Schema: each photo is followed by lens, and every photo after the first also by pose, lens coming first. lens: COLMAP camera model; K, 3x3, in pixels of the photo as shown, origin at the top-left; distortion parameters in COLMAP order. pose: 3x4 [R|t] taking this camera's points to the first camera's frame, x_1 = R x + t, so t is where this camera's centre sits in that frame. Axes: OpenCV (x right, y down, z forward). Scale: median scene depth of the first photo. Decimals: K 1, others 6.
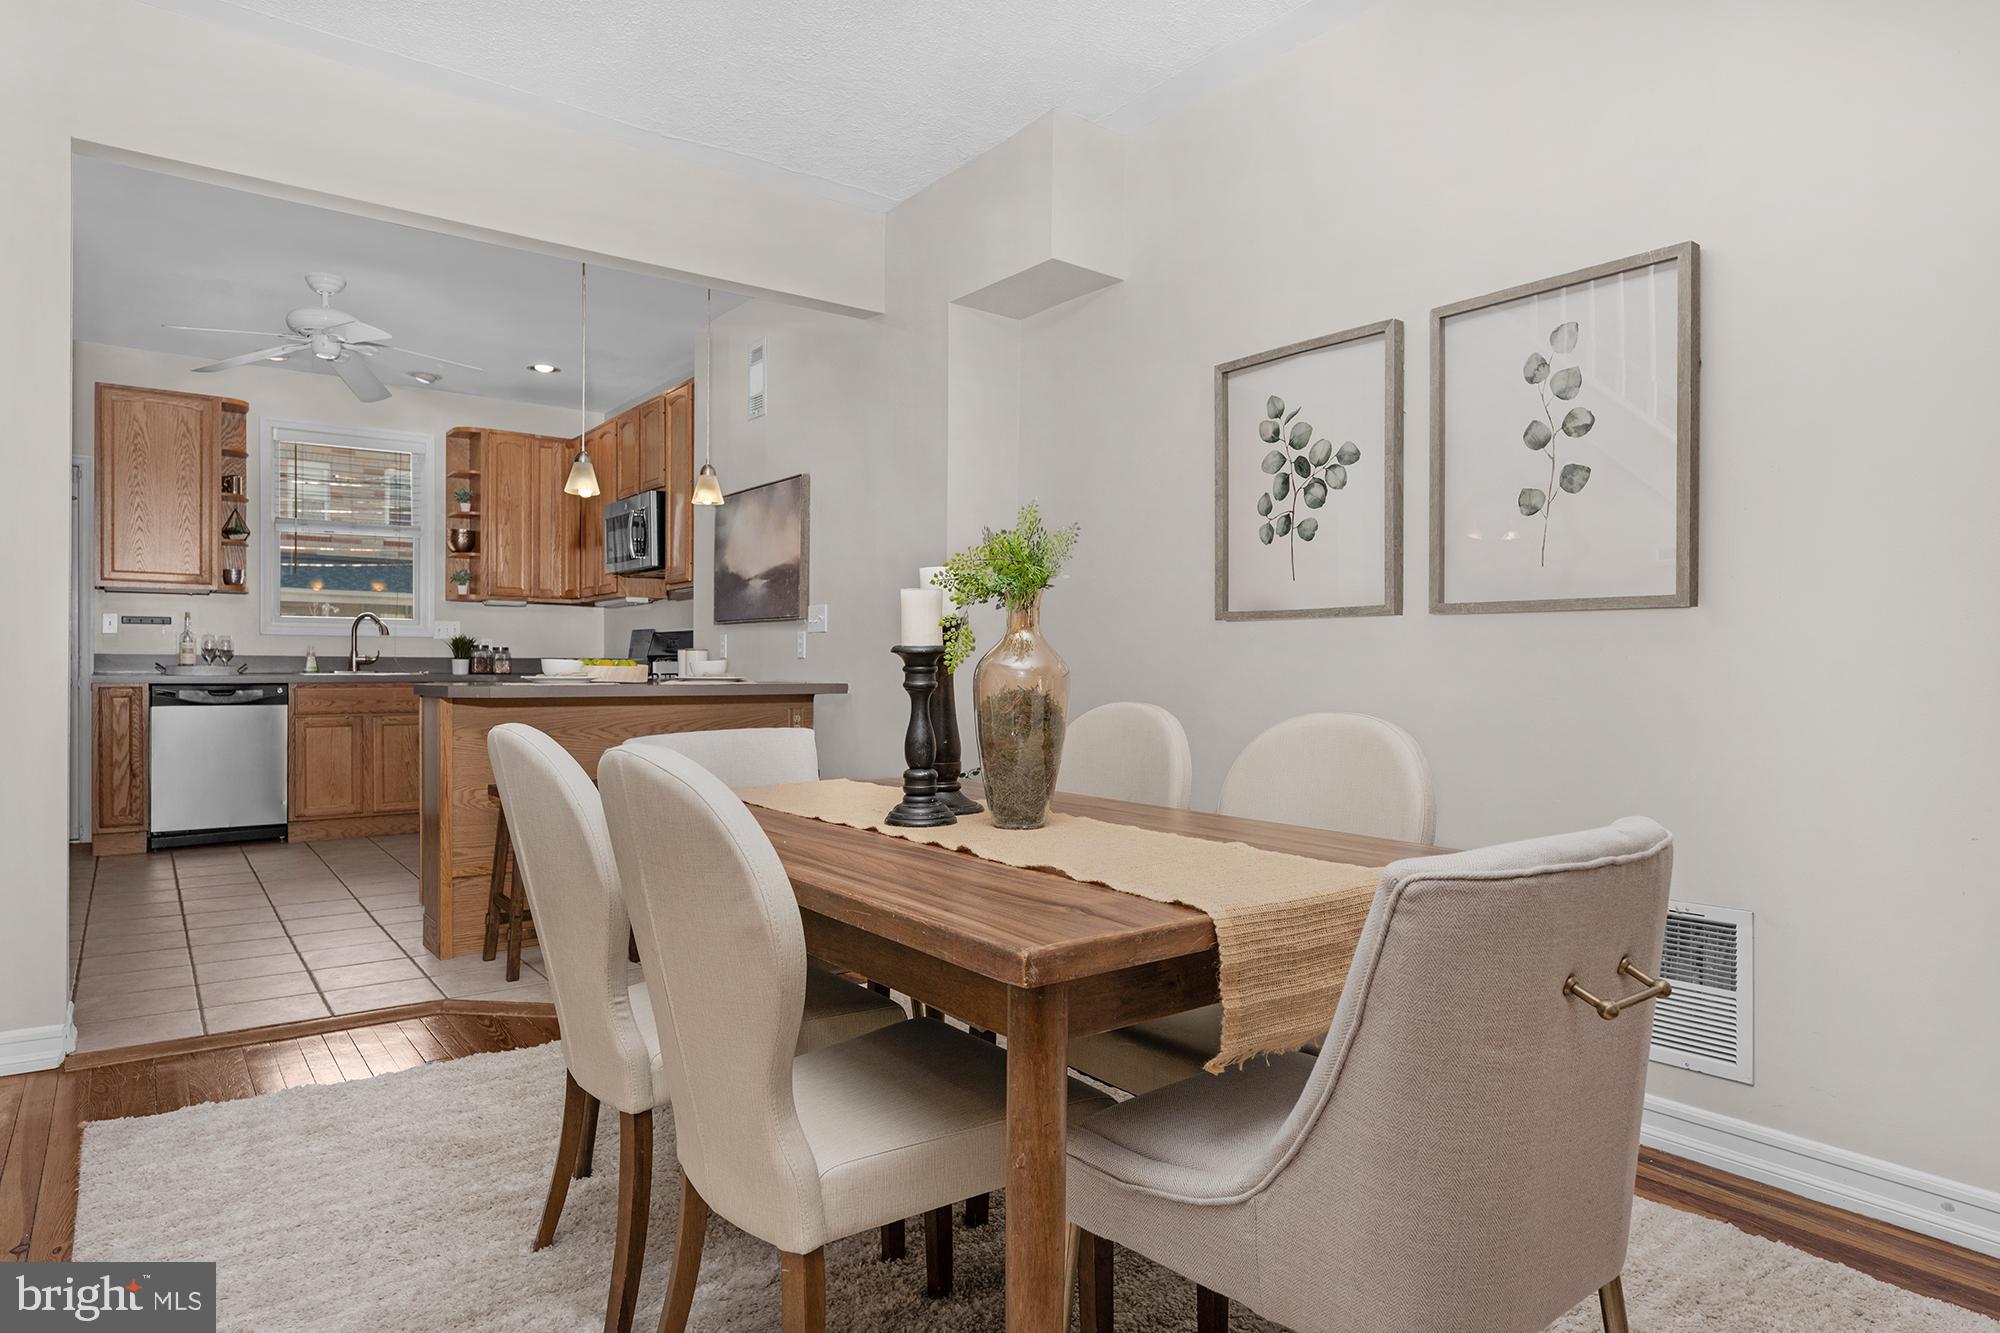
lens RADIAL K [[1181.2, 0, 1008.8], [0, 1181.2, 682.2], [0, 0, 1]] dist [0.003963, -0.003344]
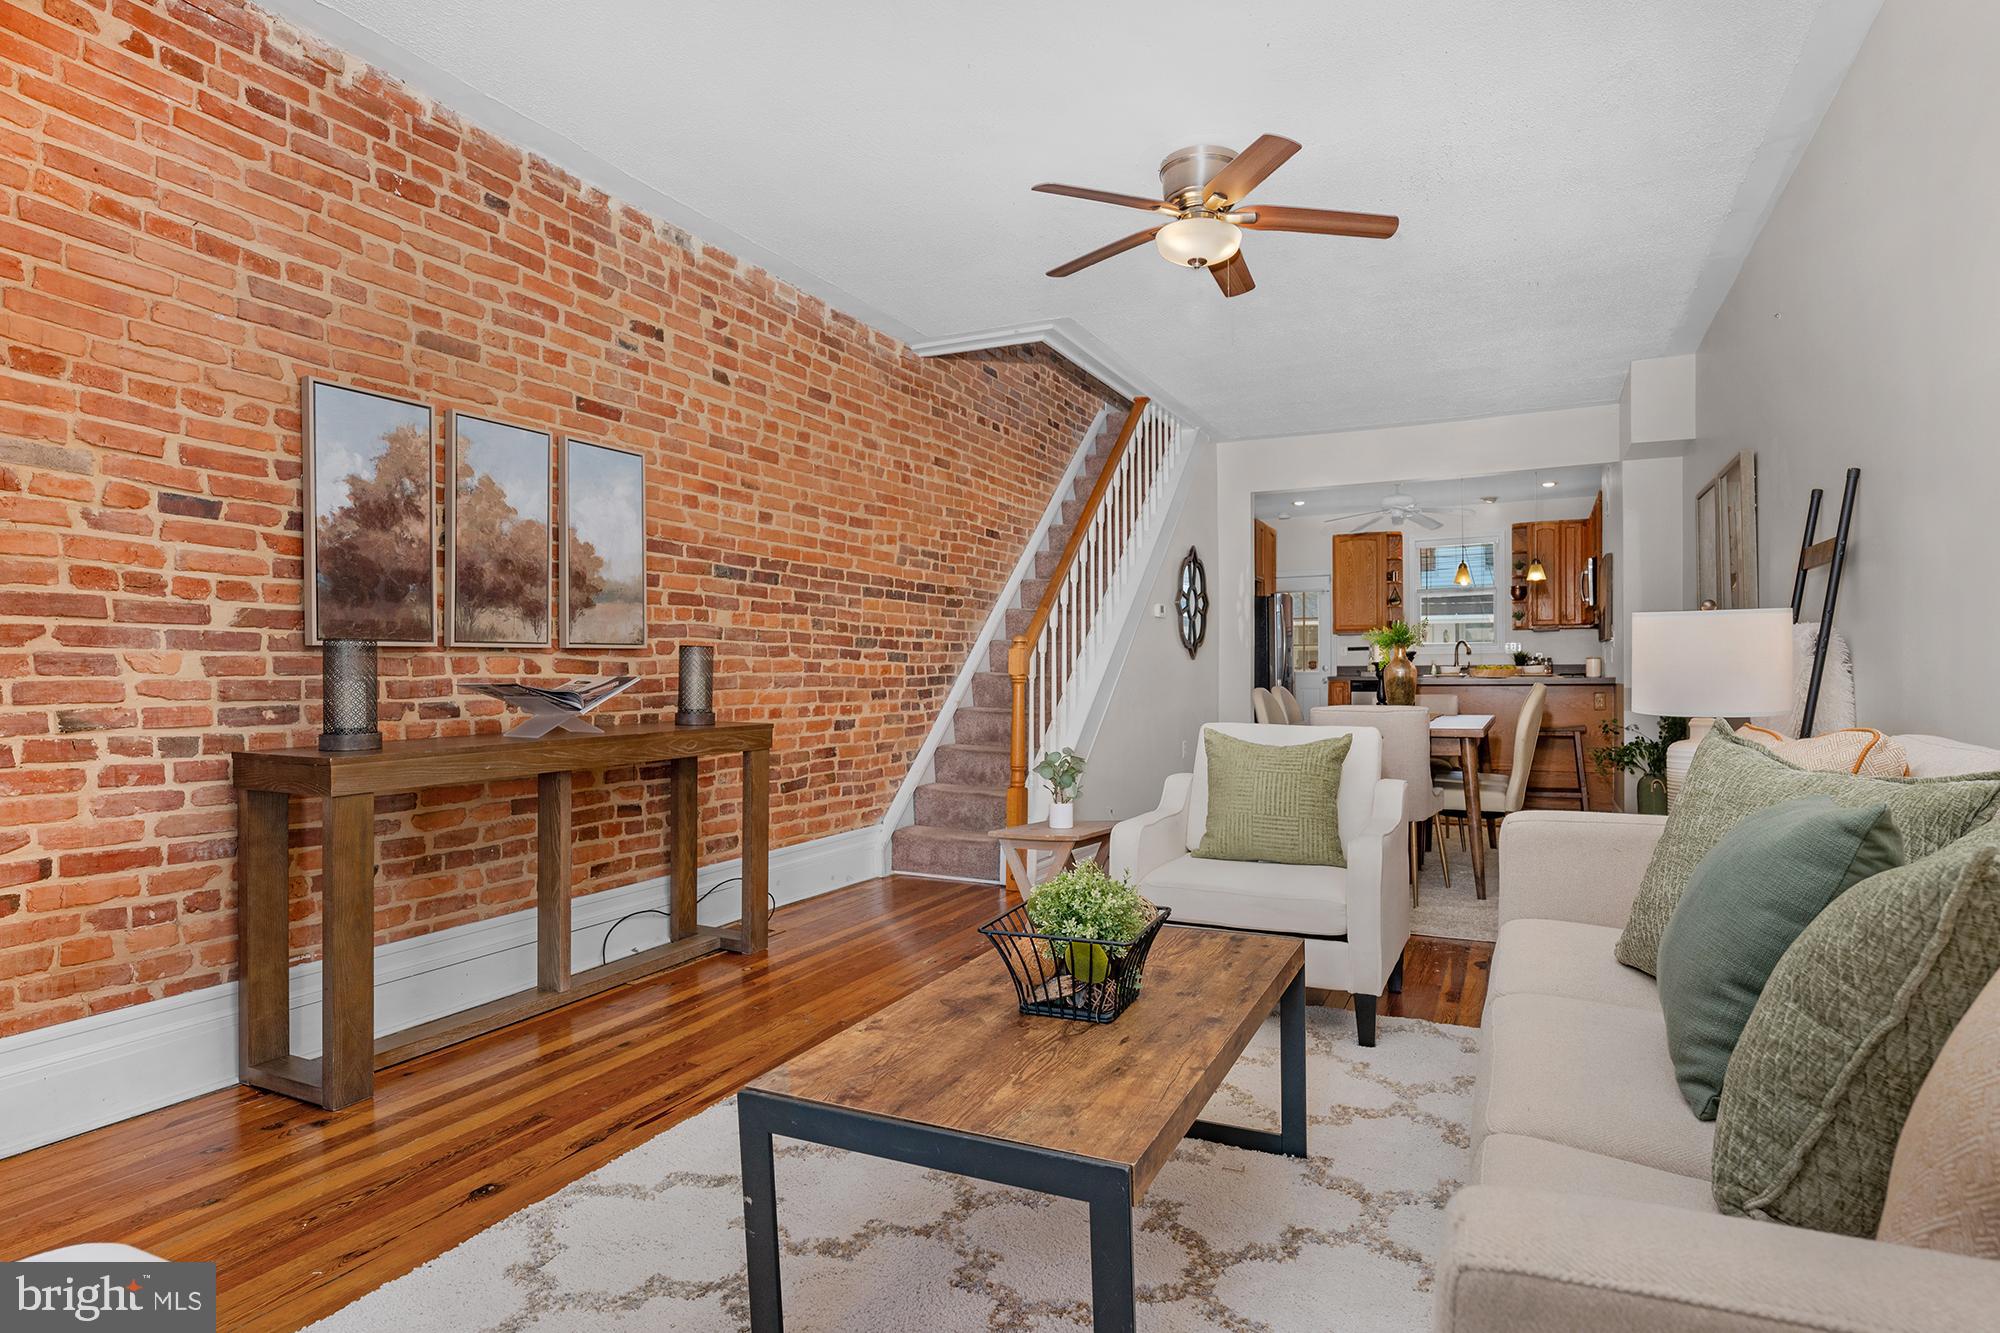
lens RADIAL K [[1042.9, 0, 994.9], [0, 1042.9, 681.9], [0, 0, 1]] dist [0.002709, -0.001330]
pose [[0.460706, -0.000207, -0.887553, 0.542662], [-0.003346, 0.999992, -0.001969, 0.009287], [0.887547, 0.003877, 0.460702, -0.344817]]
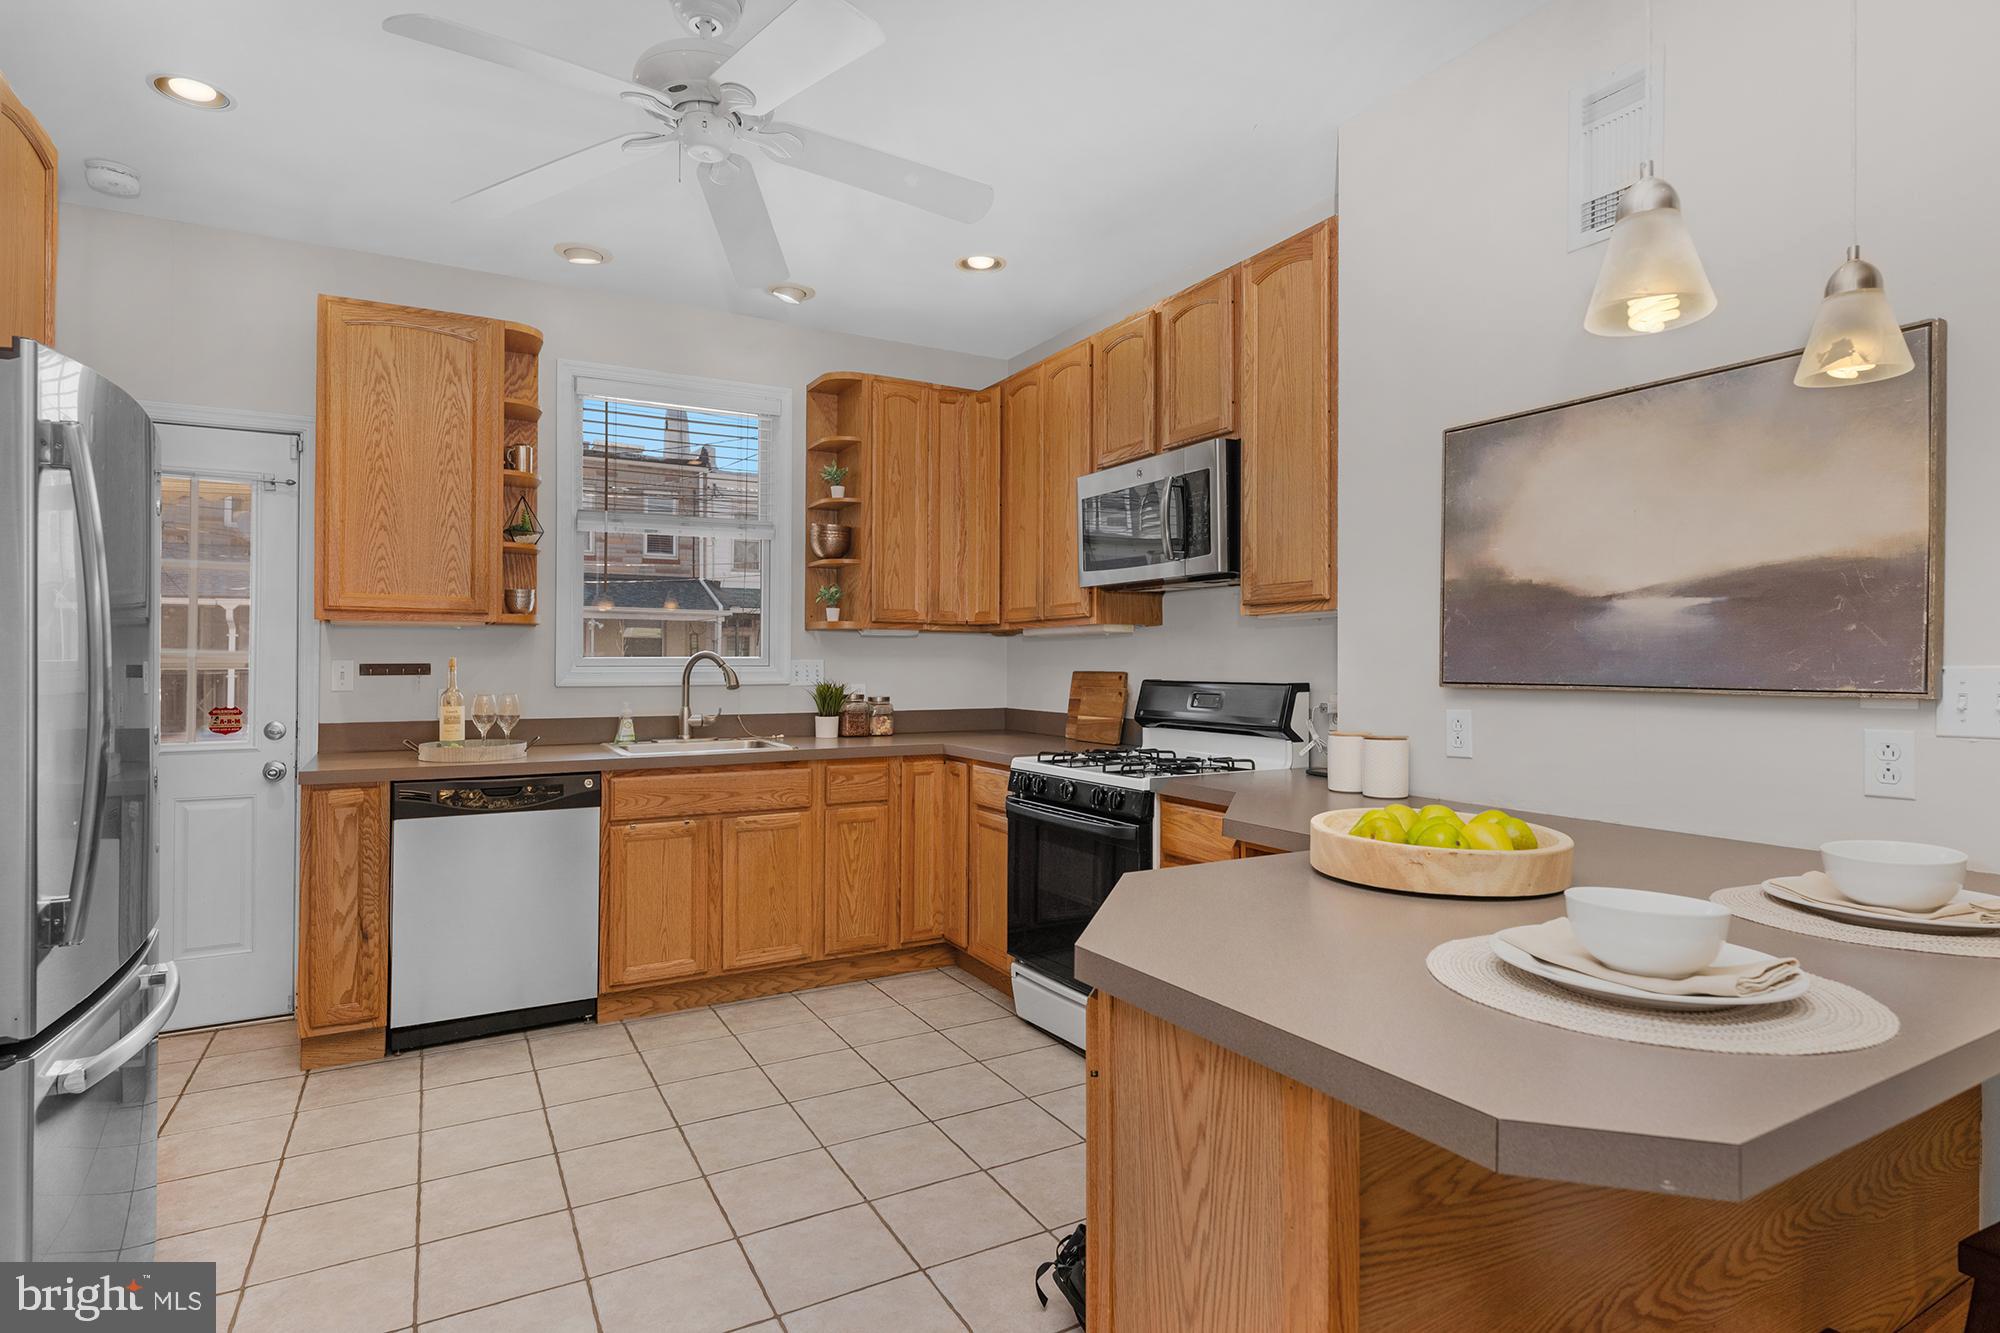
lens RADIAL K [[1042.9, 0, 1013.6], [0, 1042.9, 654.5], [0, 0, 1]] dist [0.002709, -0.001330]
pose [[0.991670, -0.006898, -0.128617, -0.316373], [0.004003, 0.999733, -0.022757, -0.045991], [0.128740, 0.022053, 0.991433, 0.472519]]
